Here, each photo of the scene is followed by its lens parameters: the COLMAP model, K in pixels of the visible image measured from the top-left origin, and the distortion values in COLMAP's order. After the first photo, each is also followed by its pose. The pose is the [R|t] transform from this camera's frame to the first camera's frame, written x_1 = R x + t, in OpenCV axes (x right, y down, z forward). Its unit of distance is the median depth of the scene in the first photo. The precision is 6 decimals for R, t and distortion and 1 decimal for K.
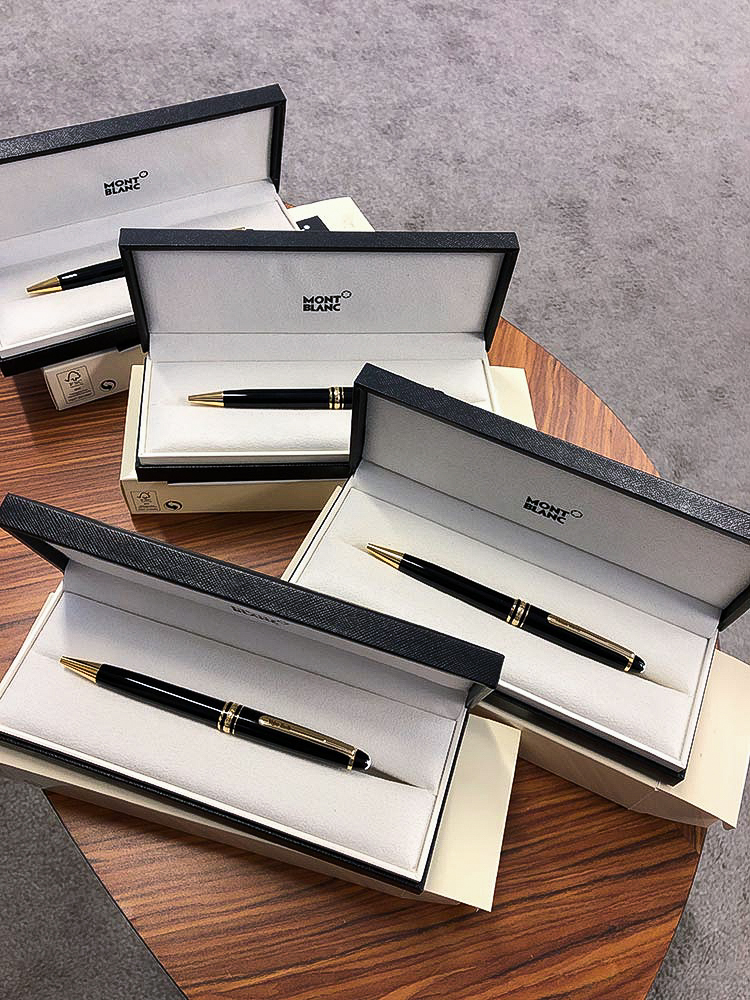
lens RADIAL K [[819.5, 0, 375.0], [0, 819.5, 500.0], [0, 0, 1]] dist [0.042985, -0.008043]
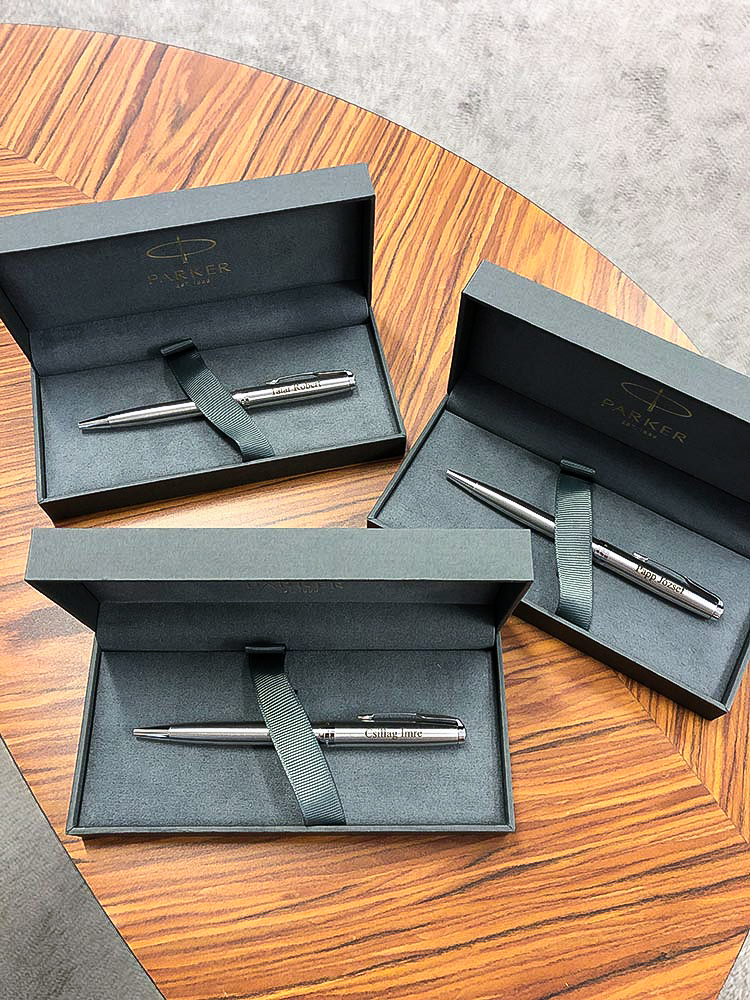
lens RADIAL K [[819.5, 0, 375.0], [0, 819.5, 500.0], [0, 0, 1]] dist [0.042985, -0.008043]
pose [[0.997569, 0.006523, -0.069374, 0.041216], [0.002027, 0.992471, 0.122466, -0.062660], [0.069651, -0.122309, 0.990045, 0.167147]]
